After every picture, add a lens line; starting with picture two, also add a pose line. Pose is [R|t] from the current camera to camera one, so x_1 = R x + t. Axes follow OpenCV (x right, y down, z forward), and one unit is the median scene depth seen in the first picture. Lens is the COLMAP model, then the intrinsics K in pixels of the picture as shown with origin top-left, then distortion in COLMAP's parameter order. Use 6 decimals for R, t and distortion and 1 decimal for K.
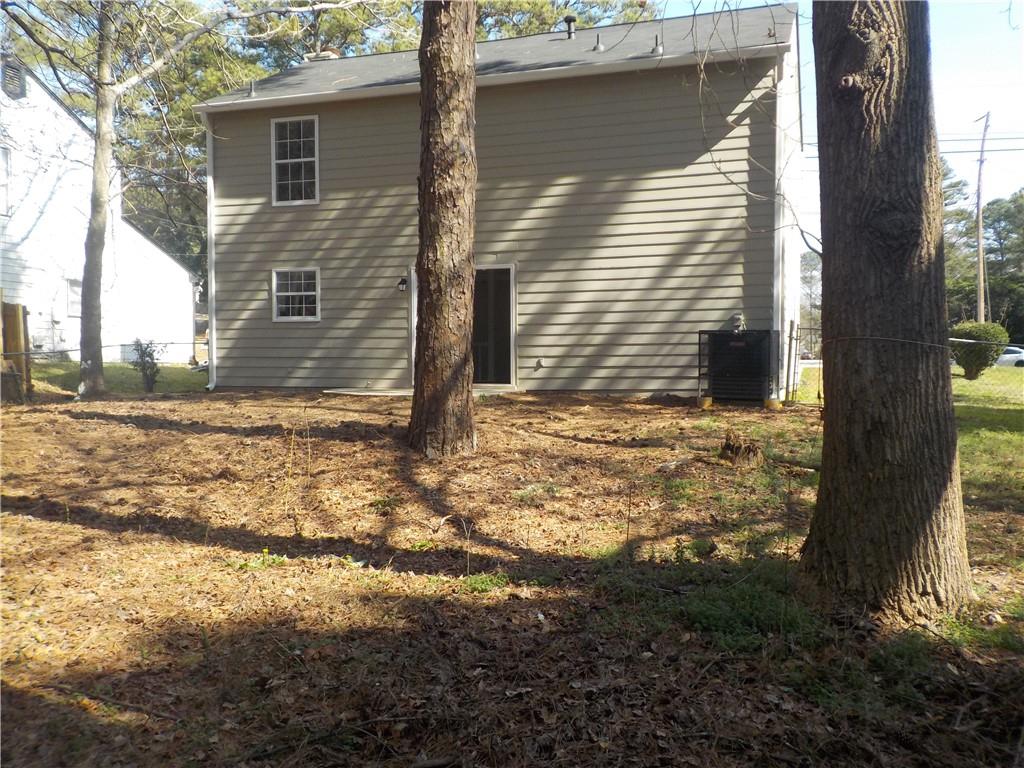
lens RADIAL K [[972.2, 0, 479.4], [0, 972.2, 382.0], [0, 0, 1]] dist [0.022766, 0.000264]
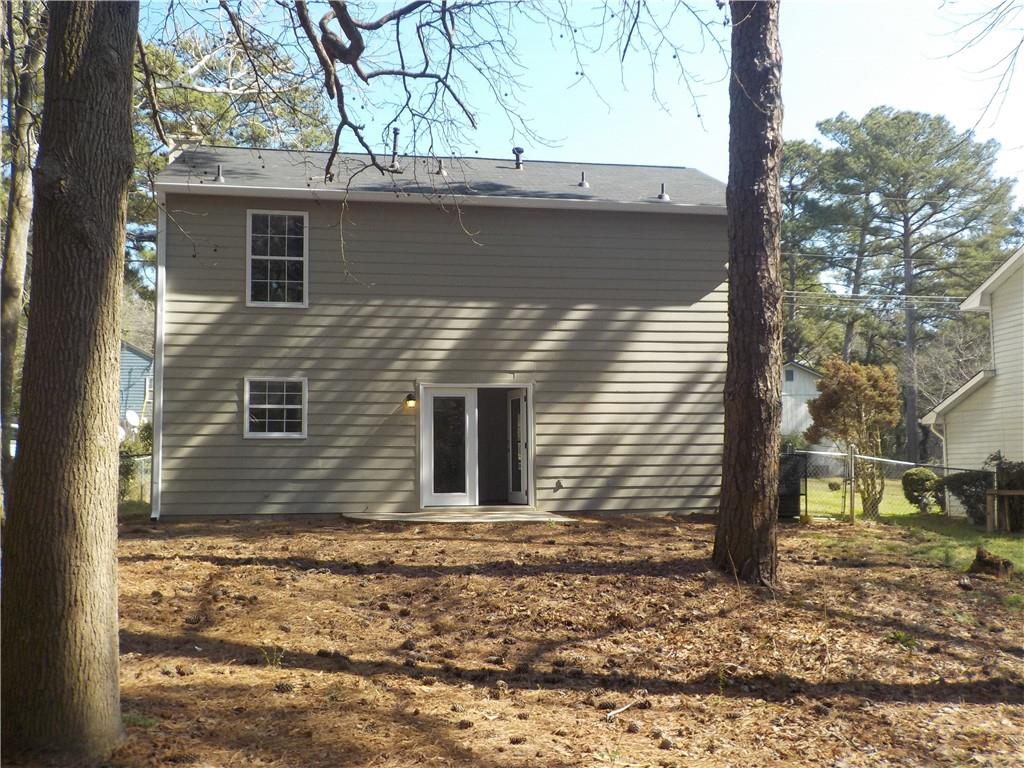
lens RADIAL K [[972.2, 0, 479.4], [0, 972.2, 382.0], [0, 0, 1]] dist [0.022766, 0.000264]
pose [[0.877361, 0.038475, 0.478286, -0.453392], [0.014548, 0.994189, -0.106664, -0.016644], [-0.479611, 0.100541, 0.871703, 0.145348]]
